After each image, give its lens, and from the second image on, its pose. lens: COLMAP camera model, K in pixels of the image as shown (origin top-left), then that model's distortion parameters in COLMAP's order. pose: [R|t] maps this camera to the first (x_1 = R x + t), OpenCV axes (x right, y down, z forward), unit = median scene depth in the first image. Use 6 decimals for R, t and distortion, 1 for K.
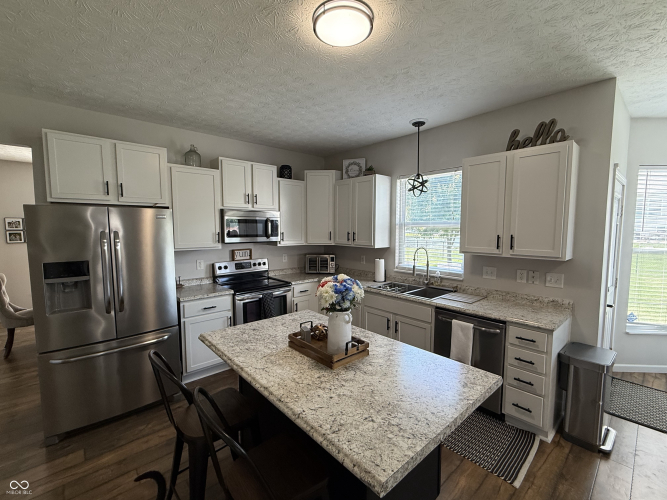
lens RADIAL K [[297.3, 0, 333.5], [0, 297.3, 250.0], [0, 0, 1]] dist [0.008316, 0.000029]
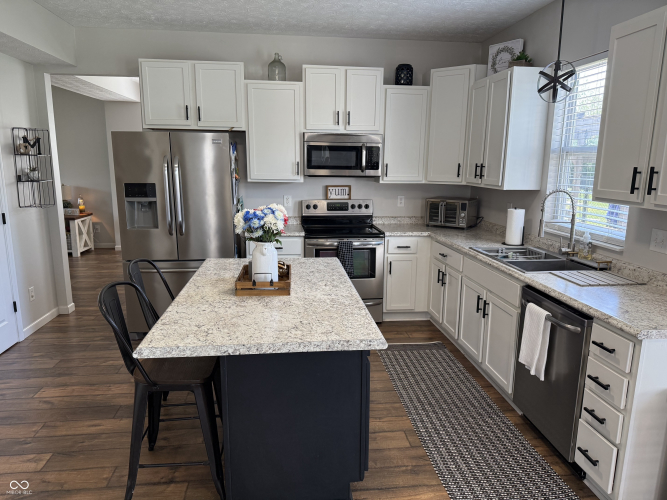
lens RADIAL K [[471.6, 0, 335.2], [0, 471.6, 255.1], [0, 0, 1]] dist [0.079955, -0.094299]
pose [[0.816520, 0.121768, -0.564329, 0.433871], [-0.057228, 0.989760, 0.130764, 0.018510], [0.574473, -0.074477, 0.815128, -0.029425]]
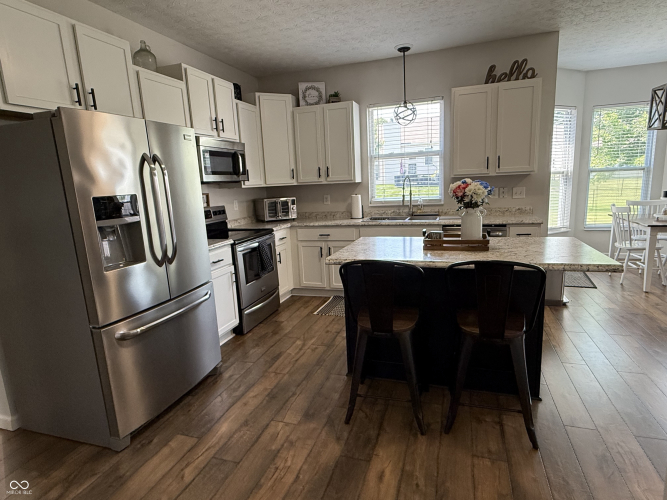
lens RADIAL K [[379.7, 0, 333.5], [0, 379.7, 250.0], [0, 0, 1]] dist [0.006987, 0.001486]
pose [[0.867561, -0.131423, 0.479653, -0.525102], [0.088304, 0.989834, 0.111494, 0.065527], [-0.489429, -0.054372, 0.870346, -0.022544]]
